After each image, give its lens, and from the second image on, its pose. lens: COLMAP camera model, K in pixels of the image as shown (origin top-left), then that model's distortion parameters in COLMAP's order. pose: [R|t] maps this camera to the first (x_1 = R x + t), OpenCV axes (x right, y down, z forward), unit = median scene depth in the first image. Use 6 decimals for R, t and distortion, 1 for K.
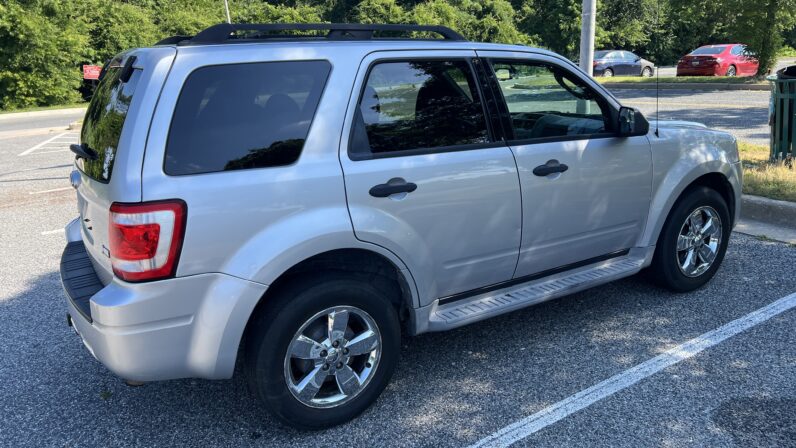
lens RADIAL K [[602.8, 0, 396.0], [0, 602.8, 220.7], [0, 0, 1]] dist [0.006088, -0.006698]
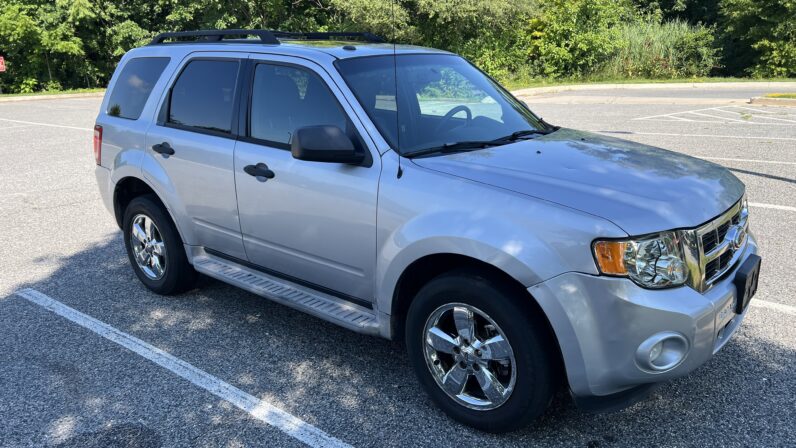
lens RADIAL K [[602.8, 0, 396.0], [0, 602.8, 220.7], [0, 0, 1]] dist [0.006088, -0.006698]
pose [[0.335038, 0.290303, -0.896367, 1.231234], [-0.241340, 0.946054, 0.216189, -0.273441], [0.910771, 0.143897, 0.387026, 0.794838]]
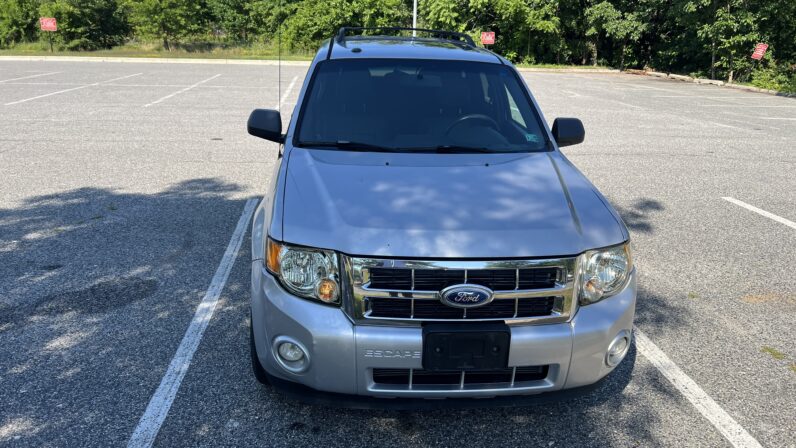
lens RADIAL K [[602.8, 0, 396.0], [0, 602.8, 220.7], [0, 0, 1]] dist [0.006088, -0.006698]
pose [[-0.442019, 0.303455, -0.844118, 1.279866], [-0.239954, 0.866743, 0.437240, -0.555506], [0.864316, 0.395818, -0.310301, 1.636472]]
